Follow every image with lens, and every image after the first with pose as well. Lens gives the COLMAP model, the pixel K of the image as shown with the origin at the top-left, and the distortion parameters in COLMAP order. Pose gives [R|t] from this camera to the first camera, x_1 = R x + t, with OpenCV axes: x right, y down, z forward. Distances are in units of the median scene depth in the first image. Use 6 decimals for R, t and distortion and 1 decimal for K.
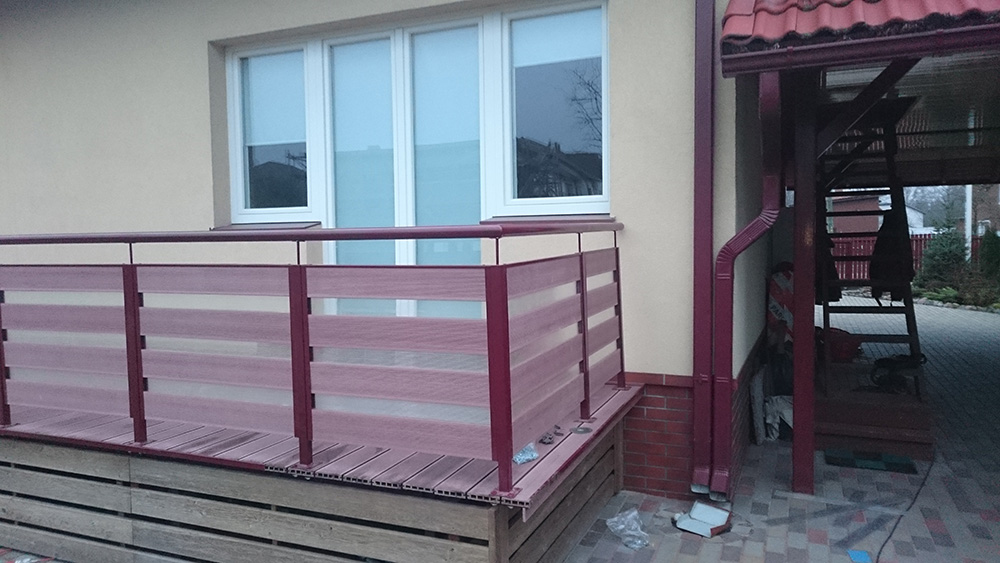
lens RADIAL K [[761.2, 0, 479.2], [0, 761.2, 282.6], [0, 0, 1]] dist [0.013329, -0.009492]
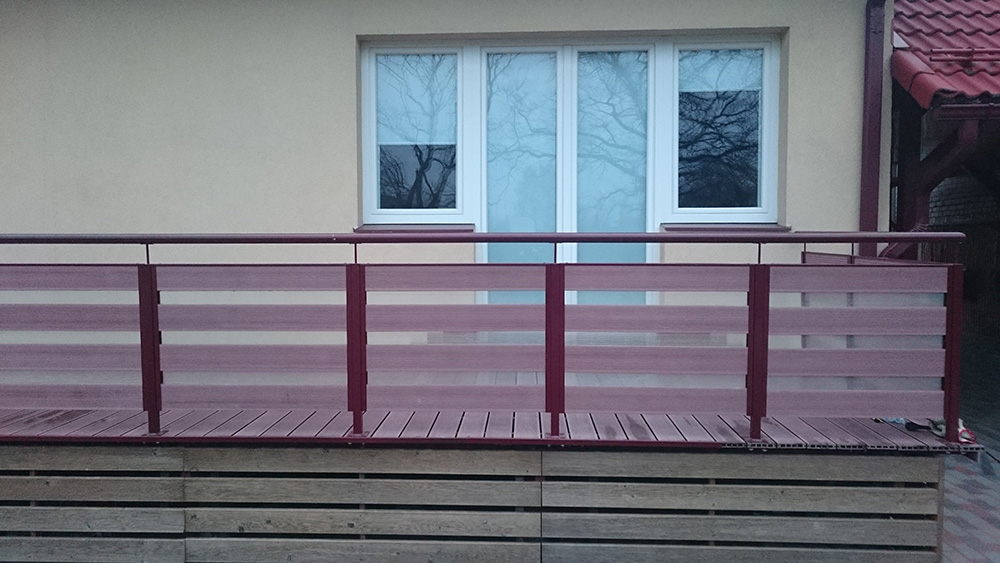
lens RADIAL K [[761.2, 0, 479.2], [0, 761.2, 282.6], [0, 0, 1]] dist [0.013329, -0.009492]
pose [[0.931772, -0.005145, 0.363008, -0.738181], [0.007815, 0.999952, -0.005887, 0.005776], [-0.362960, 0.008322, 0.931768, 0.060799]]
